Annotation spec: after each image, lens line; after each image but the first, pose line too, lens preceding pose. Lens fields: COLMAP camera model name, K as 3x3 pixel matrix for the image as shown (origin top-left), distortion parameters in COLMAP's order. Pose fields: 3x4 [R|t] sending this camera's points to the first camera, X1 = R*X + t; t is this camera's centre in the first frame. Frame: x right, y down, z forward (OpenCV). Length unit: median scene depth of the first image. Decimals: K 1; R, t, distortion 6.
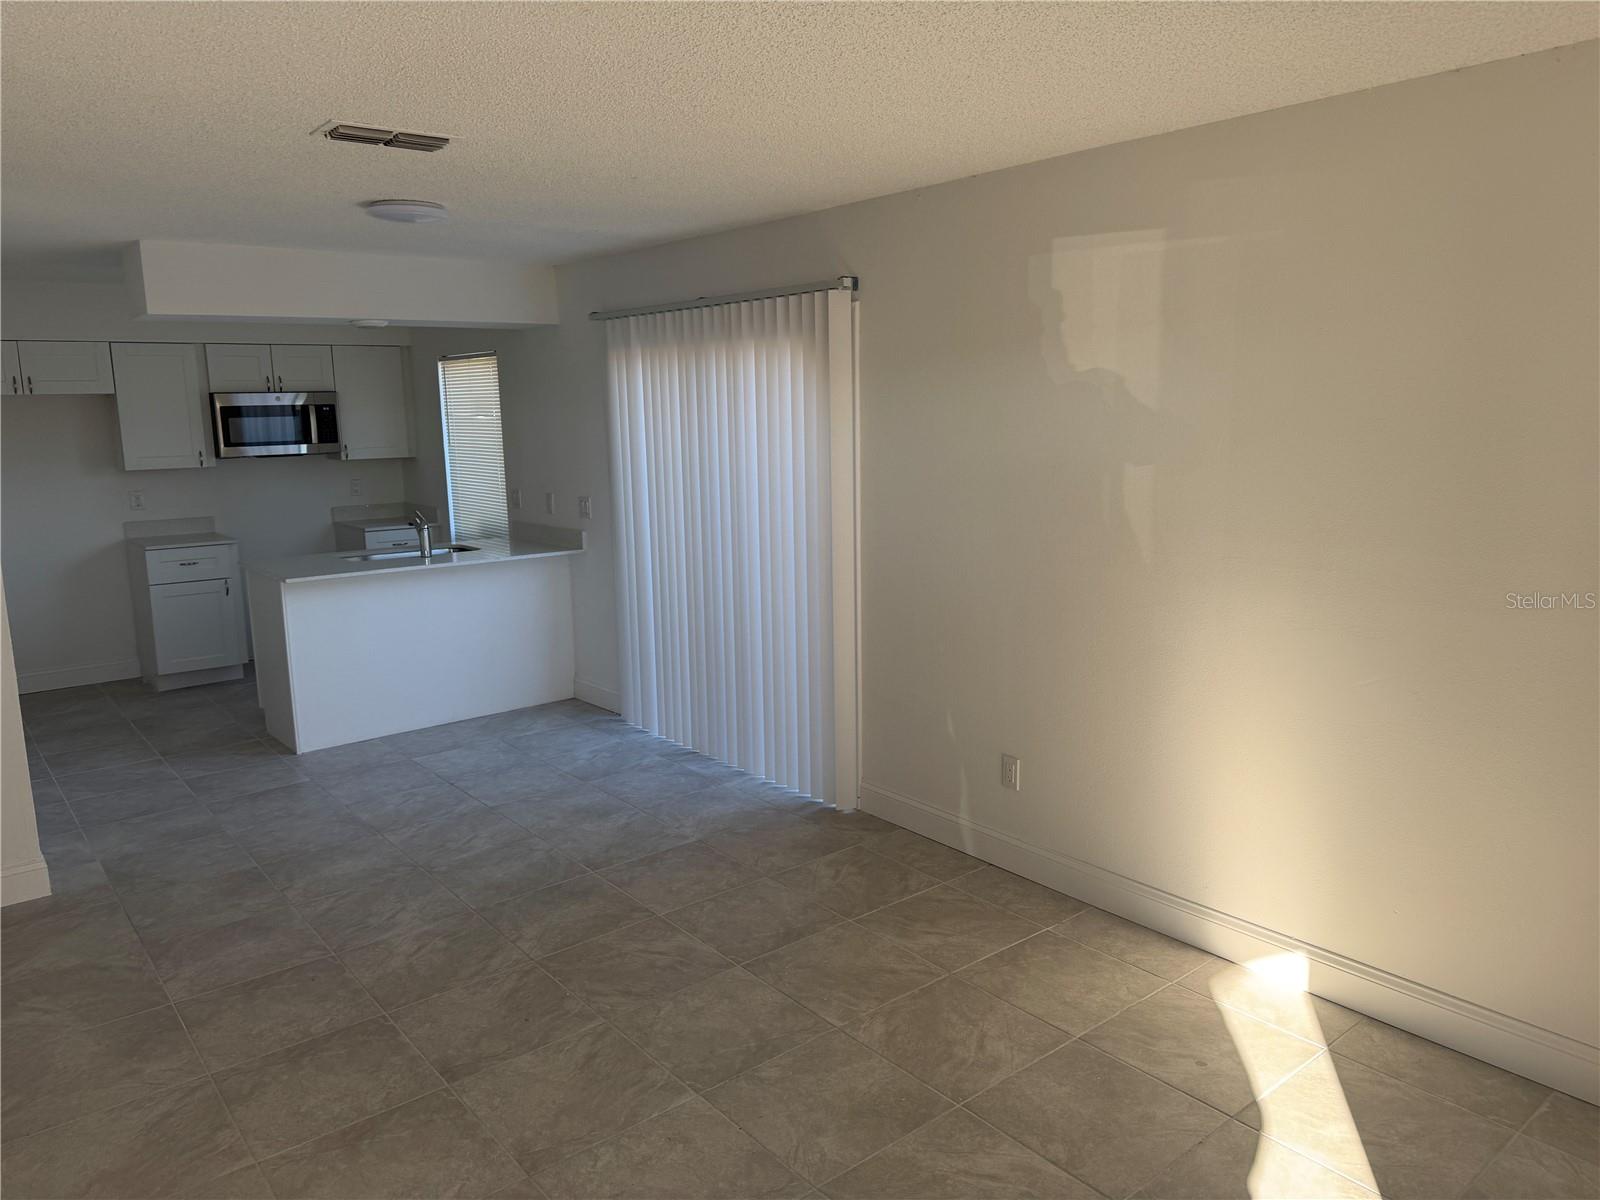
lens RADIAL K [[1078.5, 0, 800.0], [0, 1078.5, 600.0], [0, 0, 1]] dist [0.056454, -0.087382]
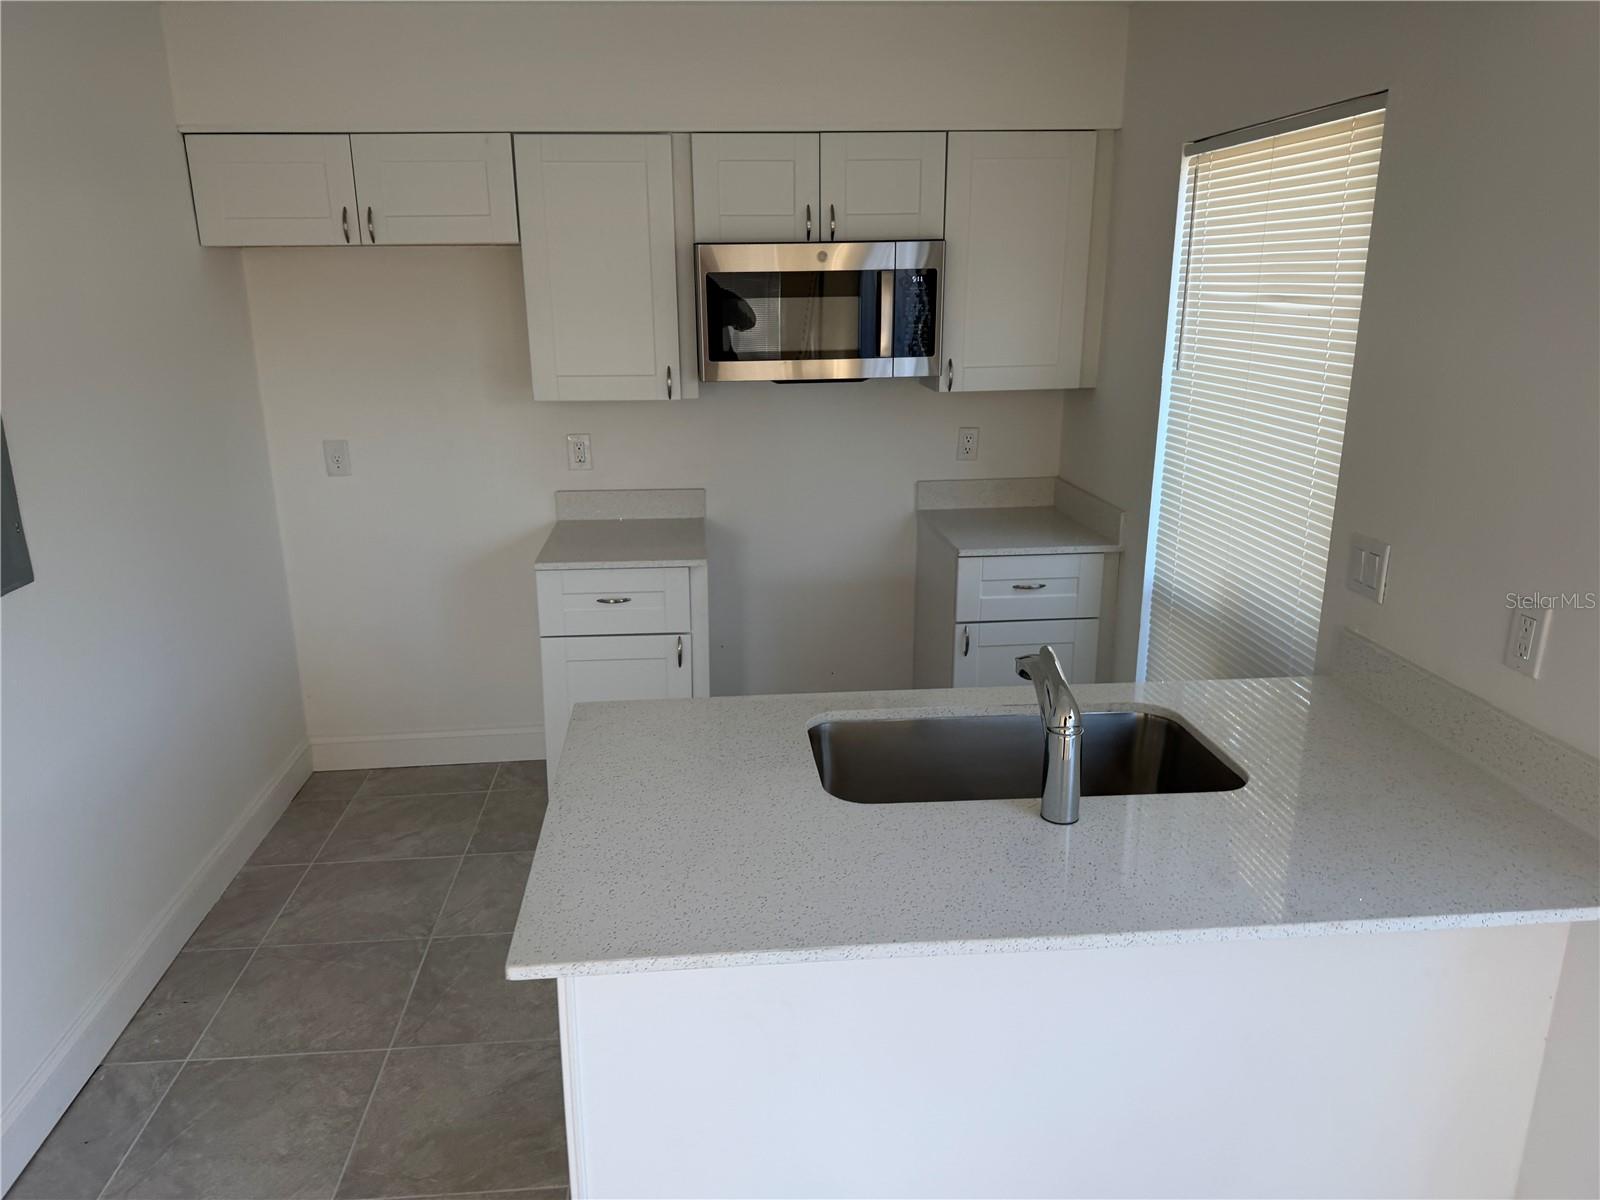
lens RADIAL K [[1078.5, 0, 800.0], [0, 1078.5, 600.0], [0, 0, 1]] dist [0.056454, -0.087382]
pose [[0.817944, 0.171208, -0.549232, -0.210916], [-0.106689, 0.983273, 0.147622, -0.109143], [0.565319, -0.062150, 0.822528, 0.611052]]
